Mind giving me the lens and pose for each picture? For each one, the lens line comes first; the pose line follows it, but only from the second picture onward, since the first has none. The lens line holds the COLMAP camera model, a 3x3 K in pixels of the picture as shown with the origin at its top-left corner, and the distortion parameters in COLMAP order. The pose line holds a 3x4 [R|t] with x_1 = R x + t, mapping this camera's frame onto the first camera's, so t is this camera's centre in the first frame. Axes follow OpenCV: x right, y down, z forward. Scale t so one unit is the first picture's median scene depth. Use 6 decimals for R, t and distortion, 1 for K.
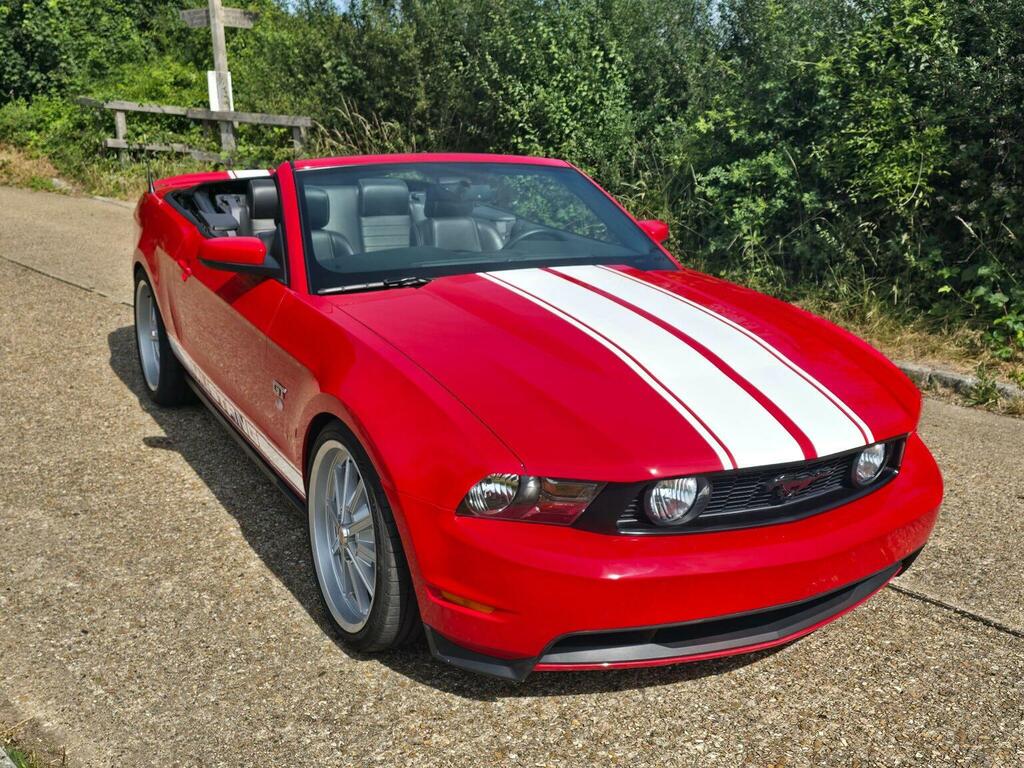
lens RADIAL K [[1057.0, 0, 529.3], [0, 1057.0, 402.3], [0, 0, 1]] dist [0.073873, -0.101866]
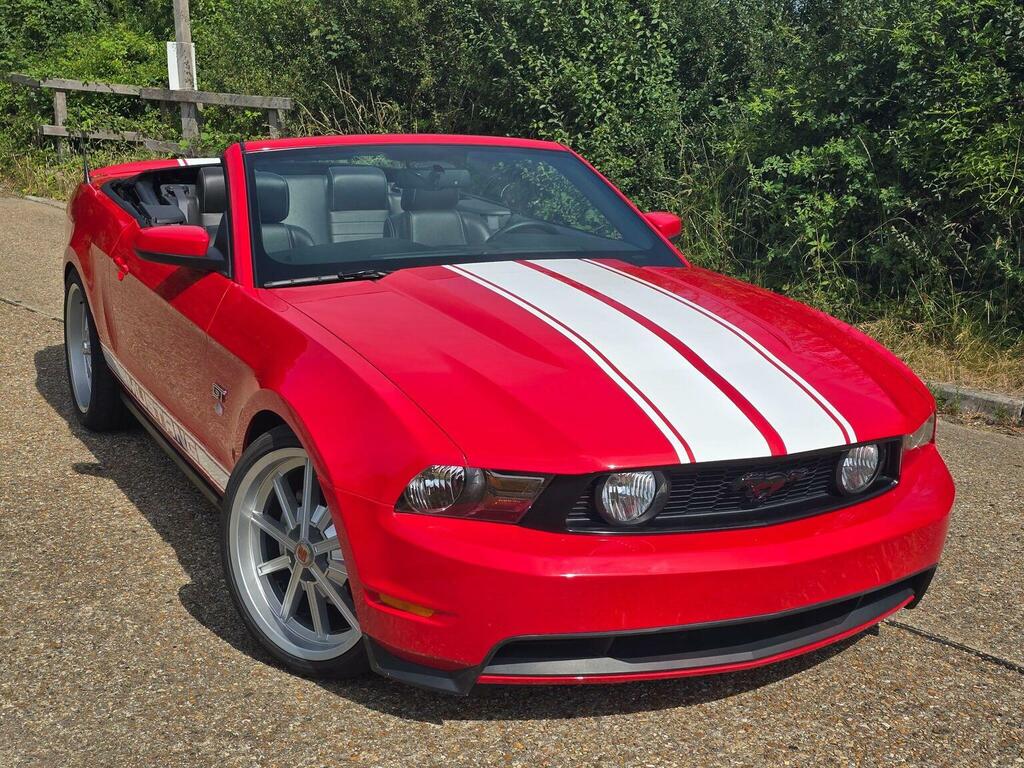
lens RADIAL K [[1417.3, 0, 509.4], [0, 1417.3, 410.5], [0, 0, 1]] dist [0.119813, -0.262730]
pose [[0.998257, 0.012829, -0.057597, 0.043102], [-0.015579, 0.998747, -0.047550, 0.030252], [0.056915, 0.048364, 0.997207, -0.098539]]
